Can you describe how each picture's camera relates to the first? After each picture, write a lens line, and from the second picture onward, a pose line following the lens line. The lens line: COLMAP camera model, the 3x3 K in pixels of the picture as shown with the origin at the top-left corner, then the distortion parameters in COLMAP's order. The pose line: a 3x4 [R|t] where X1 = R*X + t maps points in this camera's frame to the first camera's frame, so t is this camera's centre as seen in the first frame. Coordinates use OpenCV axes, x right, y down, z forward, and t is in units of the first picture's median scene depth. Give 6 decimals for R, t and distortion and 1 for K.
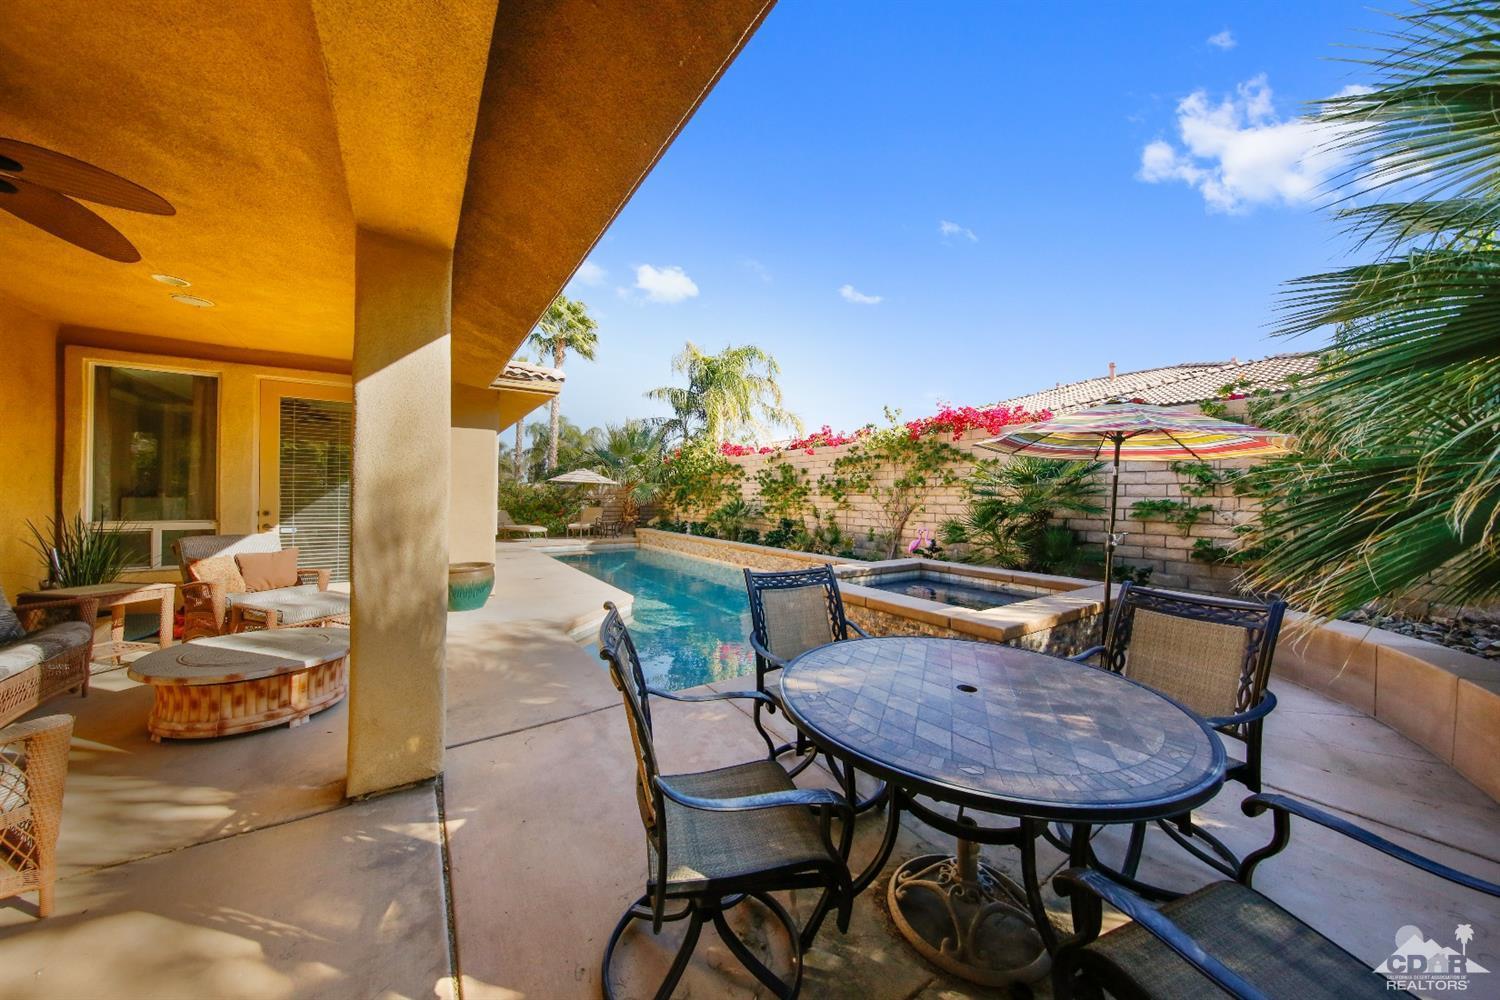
lens RADIAL K [[495.8, 0, 750.0], [0, 495.8, 500.0], [0, 0, 1]] dist [-0.000838, -0.000152]
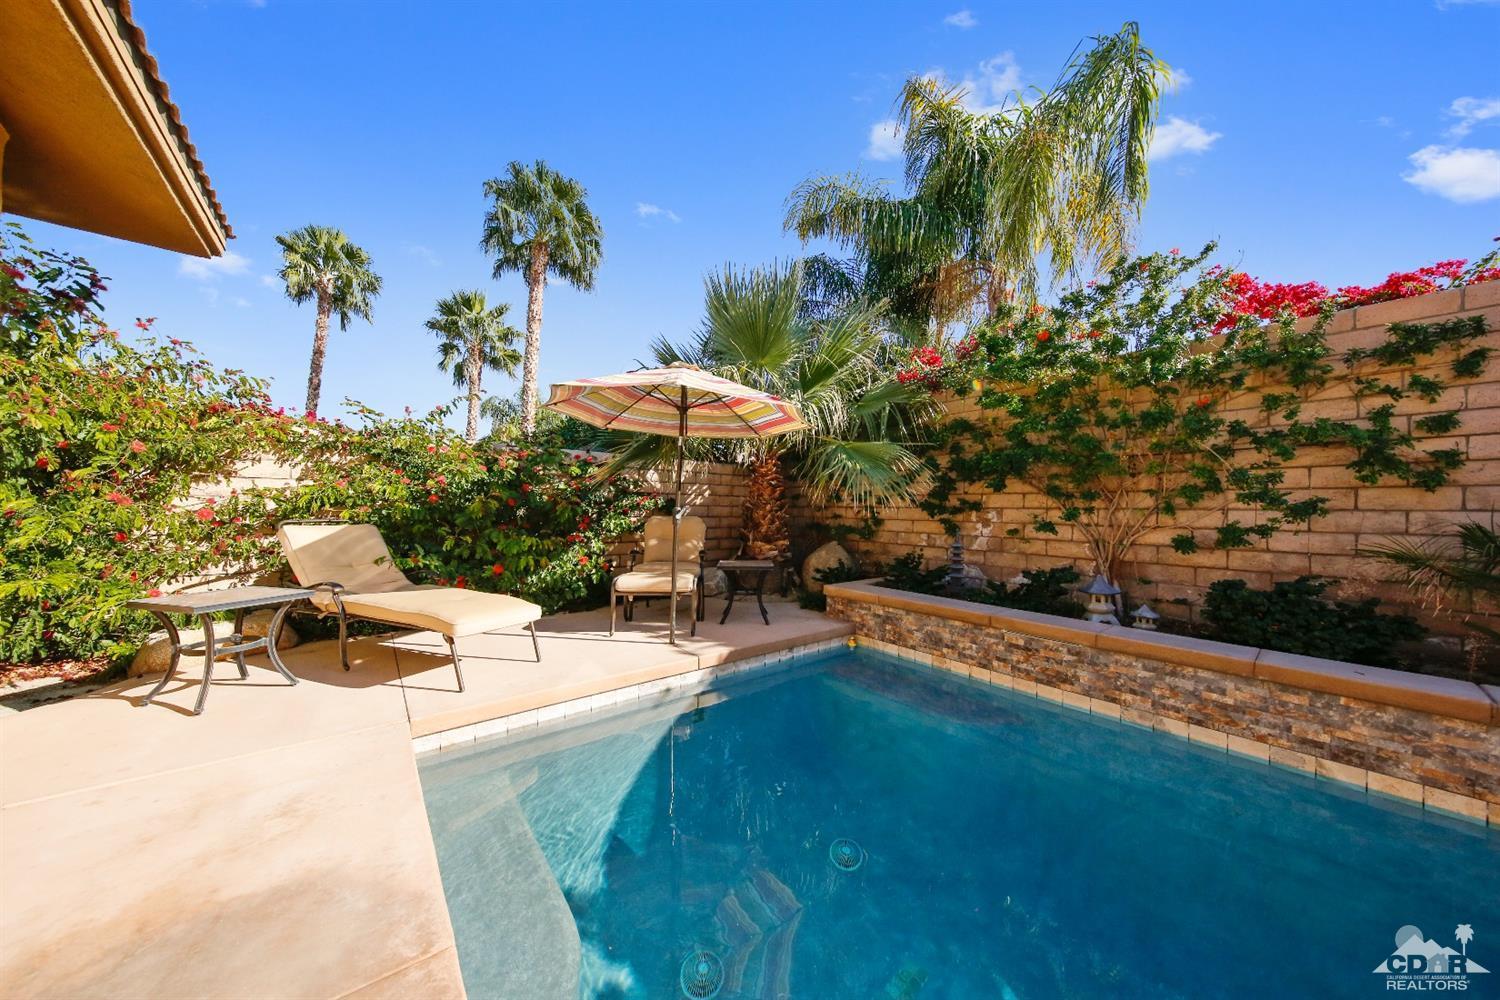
lens RADIAL K [[473.0, 0, 749.5], [0, 473.0, 514.5], [0, 0, 1]] dist [-0.000235, -0.000029]
pose [[0.996429, 0.006912, 0.084153, -0.699979], [-0.006732, 0.999974, -0.002415, 0.029104], [-0.084168, 0.001840, 0.996450, 1.630663]]
